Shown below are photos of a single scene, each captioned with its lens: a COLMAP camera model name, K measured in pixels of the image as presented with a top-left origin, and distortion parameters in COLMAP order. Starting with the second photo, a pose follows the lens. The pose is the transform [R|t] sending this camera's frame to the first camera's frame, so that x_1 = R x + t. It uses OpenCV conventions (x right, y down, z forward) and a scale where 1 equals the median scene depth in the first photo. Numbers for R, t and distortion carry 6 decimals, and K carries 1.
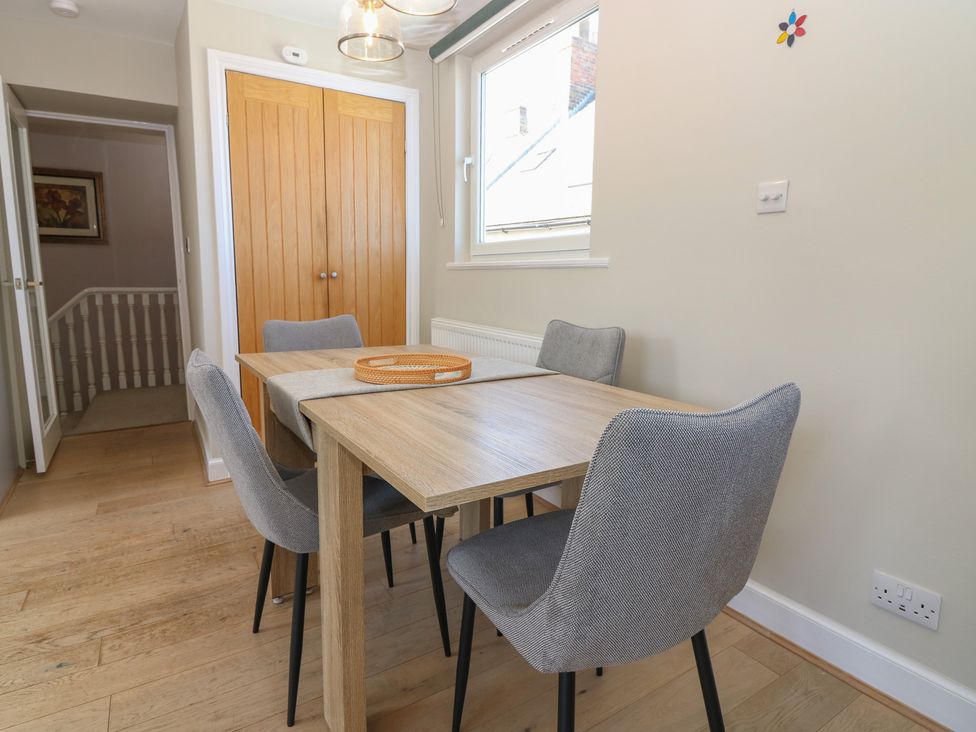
lens RADIAL K [[552.6, 0, 486.9], [0, 552.6, 352.1], [0, 0, 1]] dist [-0.000443, -0.010508]
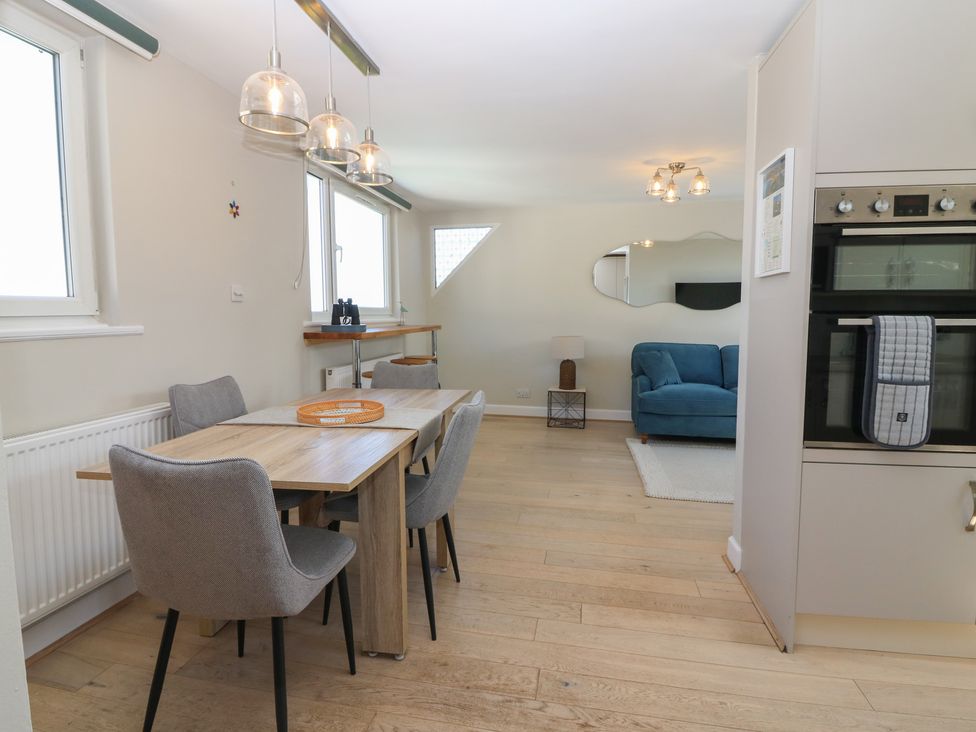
lens RADIAL K [[552.6, 0, 486.9], [0, 552.6, 352.1], [0, 0, 1]] dist [-0.000443, -0.010508]
pose [[-0.741578, -0.066497, 0.667563, -1.372597], [0.076719, 0.980141, 0.182858, -0.359500], [-0.666466, 0.186818, -0.721750, 1.804572]]
